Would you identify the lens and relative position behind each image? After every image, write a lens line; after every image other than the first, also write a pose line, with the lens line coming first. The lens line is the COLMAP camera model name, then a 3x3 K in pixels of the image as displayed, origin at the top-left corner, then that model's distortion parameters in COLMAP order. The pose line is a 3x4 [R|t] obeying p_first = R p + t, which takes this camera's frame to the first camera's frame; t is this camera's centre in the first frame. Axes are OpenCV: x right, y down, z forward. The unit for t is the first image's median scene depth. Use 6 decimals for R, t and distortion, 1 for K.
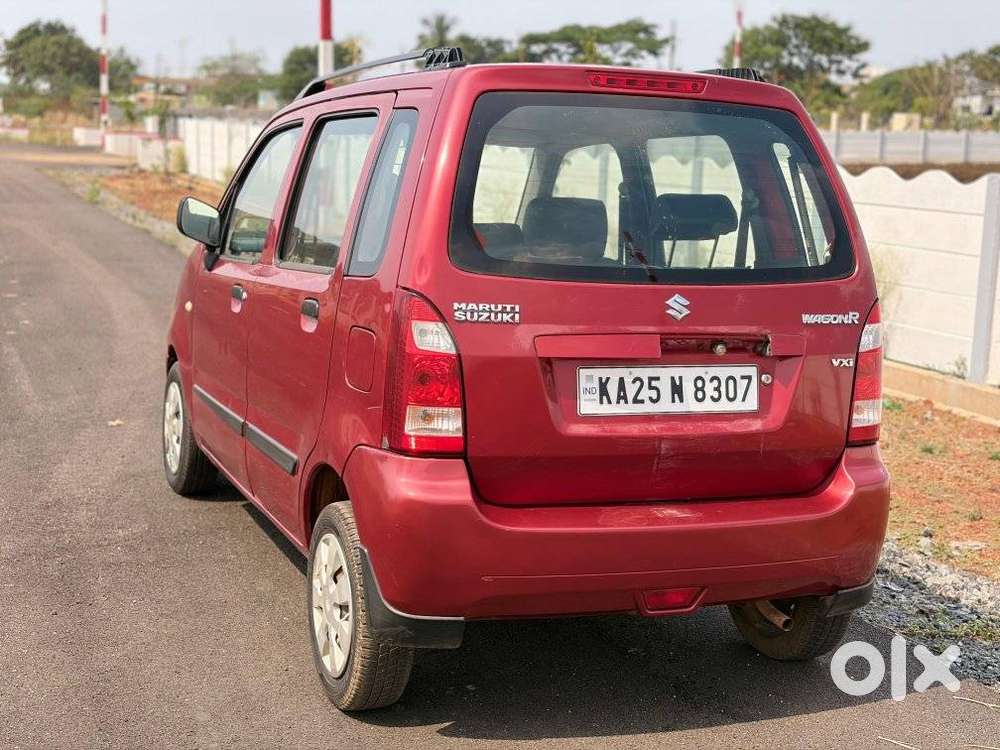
lens RADIAL K [[1501.5, 0, 513.7], [0, 1501.5, 375.4], [0, 0, 1]] dist [0.220253, -0.801586]
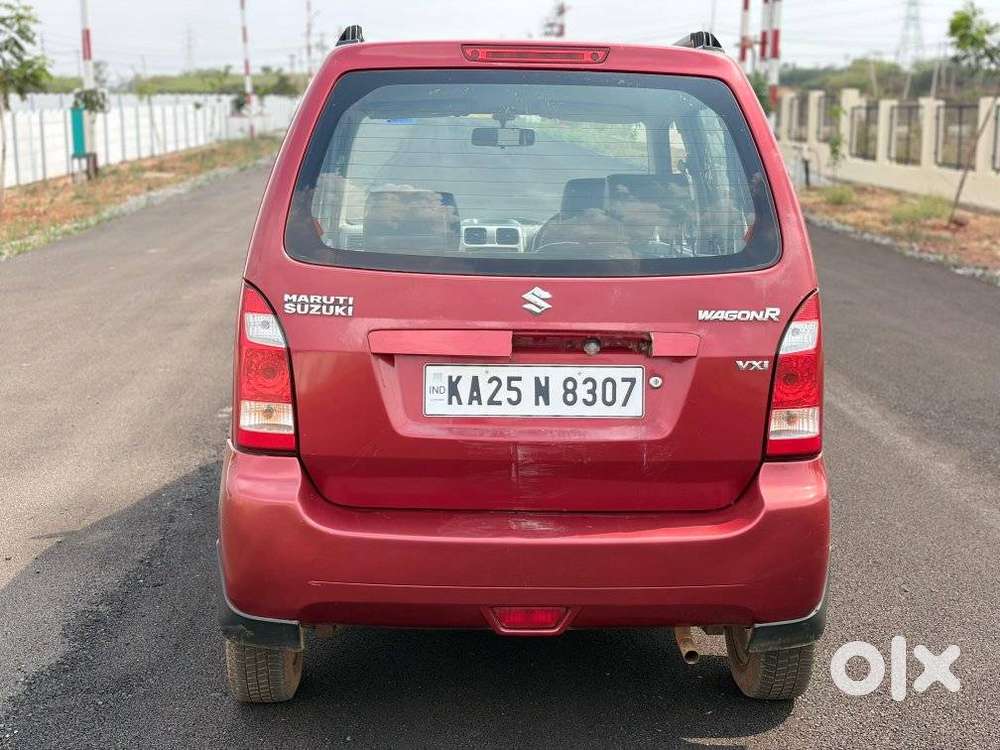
lens RADIAL K [[1501.5, 0, 513.7], [0, 1501.5, 375.4], [0, 0, 1]] dist [0.220253, -0.801586]
pose [[0.940207, 0.028885, -0.339376, 0.398927], [-0.021814, 0.999459, 0.024633, -0.022082], [0.339904, -0.015757, 0.940328, 0.134895]]
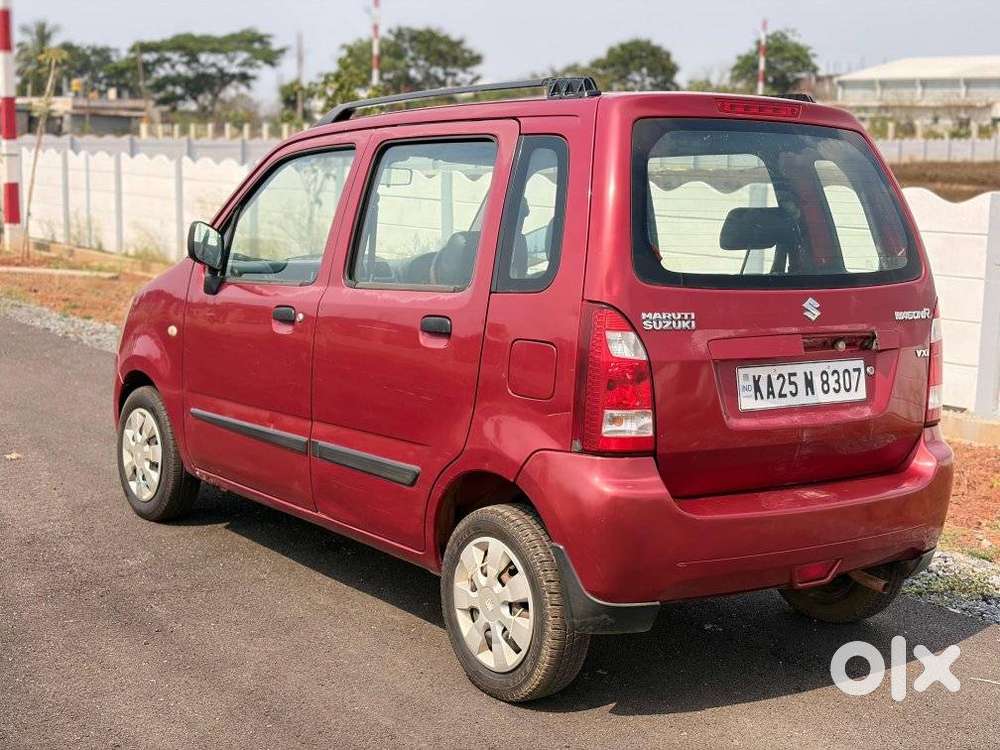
lens RADIAL K [[1501.5, 0, 513.7], [0, 1501.5, 375.4], [0, 0, 1]] dist [0.220253, -0.801586]
pose [[0.968024, -0.049105, 0.246006, -0.374399], [0.050718, 0.998713, -0.000220, -0.007326], [-0.245678, 0.012690, 0.969268, -0.028716]]
